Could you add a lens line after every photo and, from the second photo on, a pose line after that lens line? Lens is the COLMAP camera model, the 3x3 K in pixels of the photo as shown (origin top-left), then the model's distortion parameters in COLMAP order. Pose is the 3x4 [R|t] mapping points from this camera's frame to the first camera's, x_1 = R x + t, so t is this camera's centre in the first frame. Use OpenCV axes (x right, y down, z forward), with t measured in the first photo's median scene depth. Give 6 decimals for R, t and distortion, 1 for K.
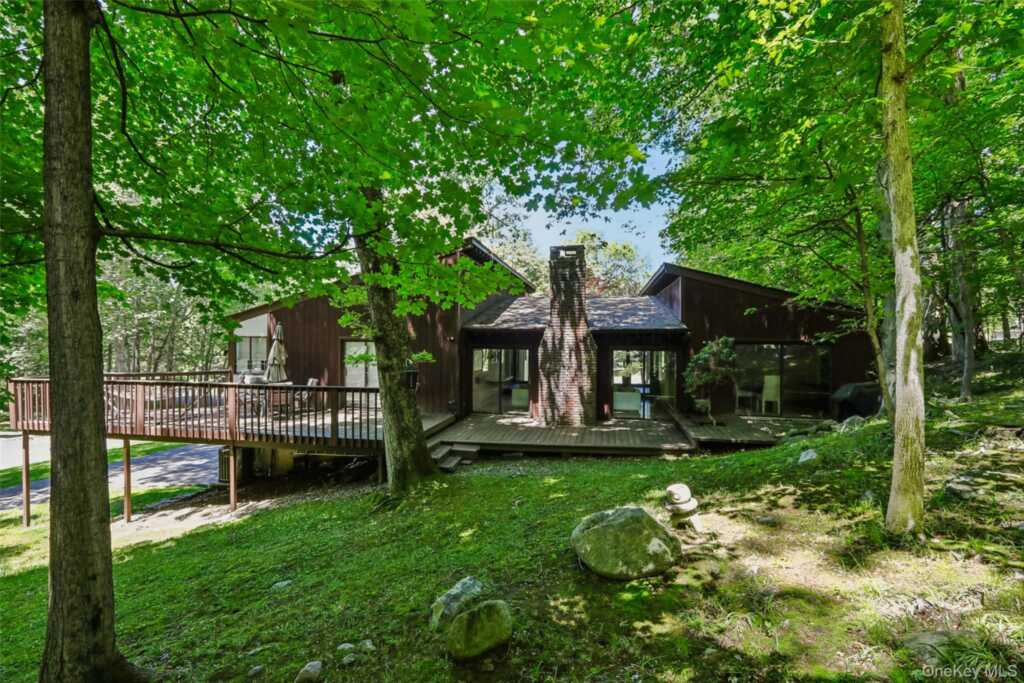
lens RADIAL K [[454.7, 0, 510.5], [0, 454.7, 341.8], [0, 0, 1]] dist [-0.011654, 0.002741]
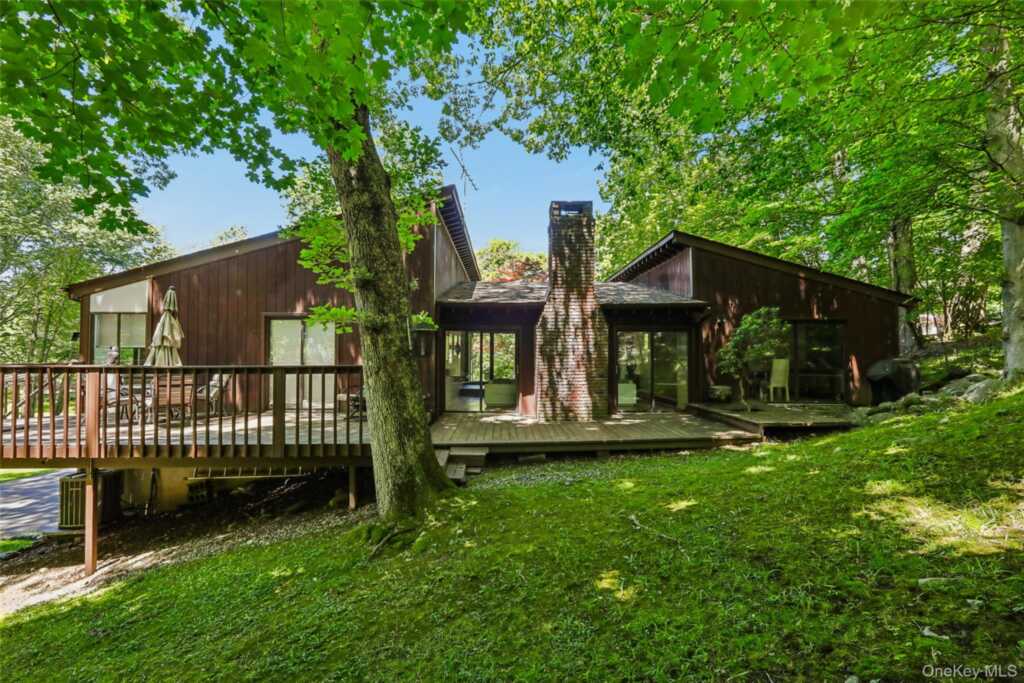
lens RADIAL K [[454.7, 0, 514.7], [0, 454.7, 340.9], [0, 0, 1]] dist [-0.011654, 0.002741]
pose [[0.974728, 0.002312, 0.223383, -0.164584], [0.006105, 0.999297, -0.036978, 0.072487], [-0.223312, 0.037407, 0.974029, 0.232239]]
